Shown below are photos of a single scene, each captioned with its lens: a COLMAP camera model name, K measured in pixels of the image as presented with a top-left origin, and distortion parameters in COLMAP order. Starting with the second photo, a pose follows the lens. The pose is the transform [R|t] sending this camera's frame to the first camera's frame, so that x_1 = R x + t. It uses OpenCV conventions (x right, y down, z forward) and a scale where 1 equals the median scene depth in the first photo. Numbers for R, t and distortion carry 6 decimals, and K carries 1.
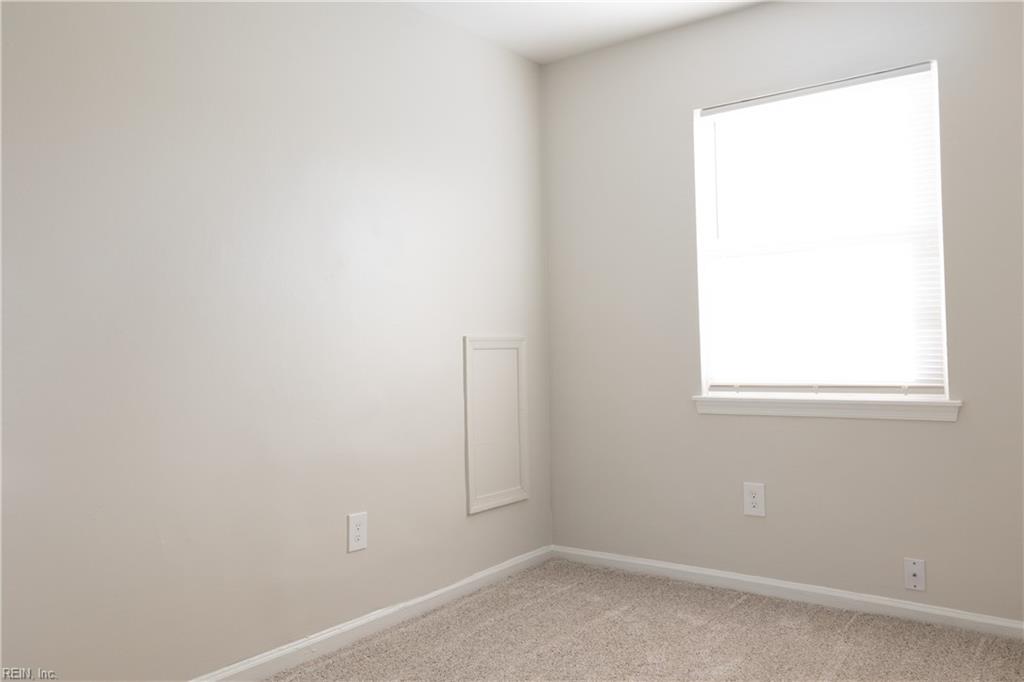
lens RADIAL K [[801.0, 0, 491.4], [0, 801.0, 319.2], [0, 0, 1]] dist [-0.010646, 0.000973]
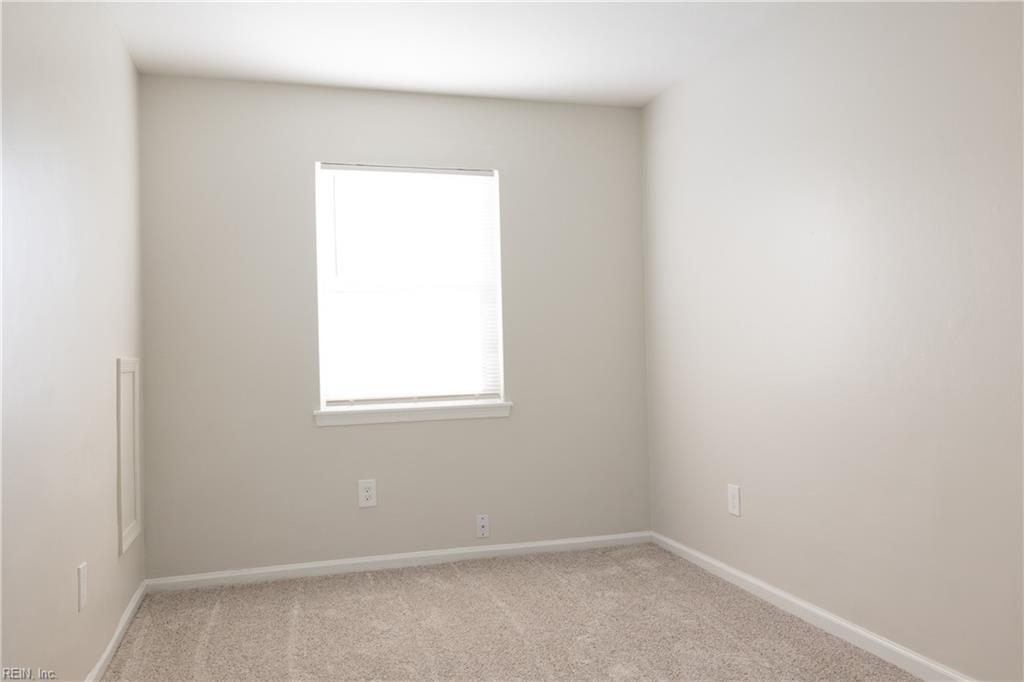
lens RADIAL K [[801.0, 0, 522.0], [0, 801.0, 320.9], [0, 0, 1]] dist [-0.010646, 0.000973]
pose [[0.569551, 0.039095, 0.821026, -0.597128], [-0.017720, 0.999220, -0.035288, 0.002544], [-0.821765, 0.005549, 0.569800, 0.121786]]
